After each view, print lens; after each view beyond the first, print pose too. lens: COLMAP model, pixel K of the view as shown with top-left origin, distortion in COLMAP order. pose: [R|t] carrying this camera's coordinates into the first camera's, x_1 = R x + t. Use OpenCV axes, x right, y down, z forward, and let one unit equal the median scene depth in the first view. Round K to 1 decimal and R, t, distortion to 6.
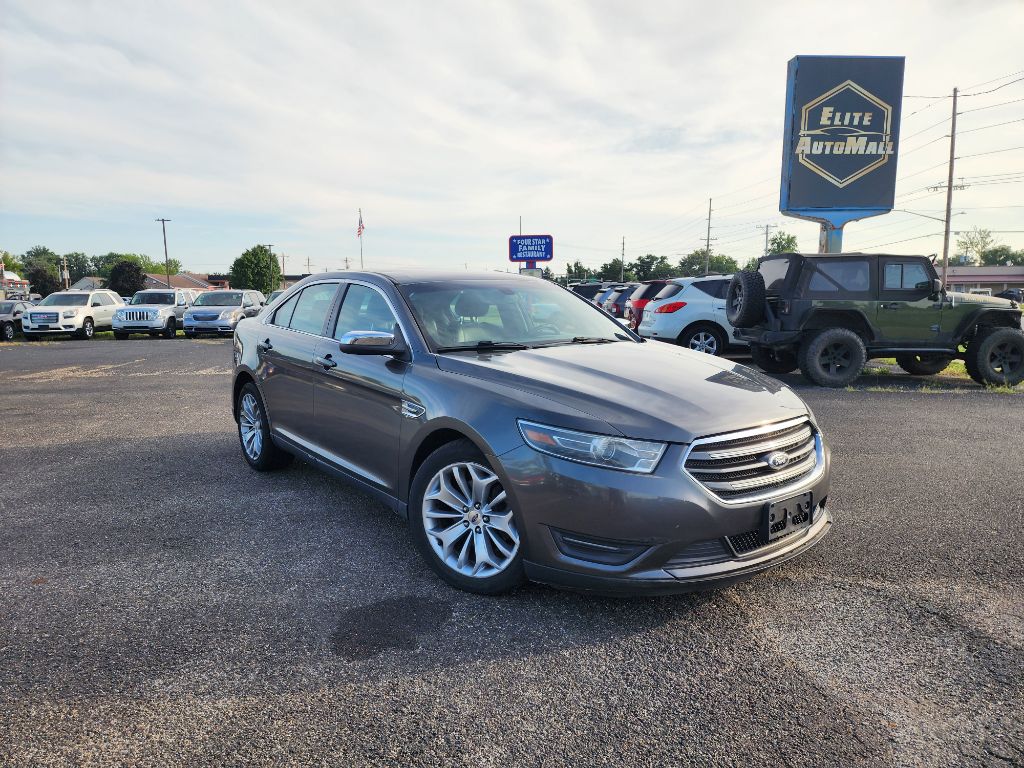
lens RADIAL K [[698.3, 0, 508.9], [0, 698.3, 394.2], [0, 0, 1]] dist [0.066207, -0.062710]
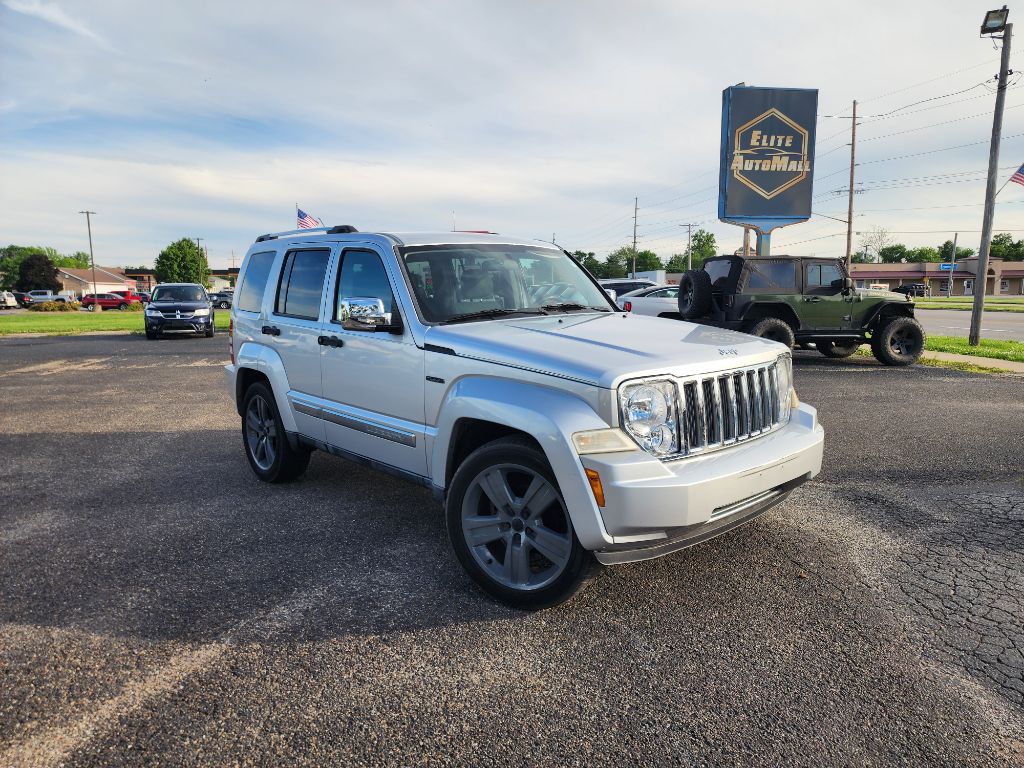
lens RADIAL K [[711.7, 0, 513.6], [0, 711.7, 382.7], [0, 0, 1]] dist [0.069195, -0.064451]
pose [[0.993132, -0.016480, 0.115833, -0.093409], [0.017746, 0.999793, -0.009908, 0.016755], [-0.115646, 0.011896, 0.993219, -0.131185]]
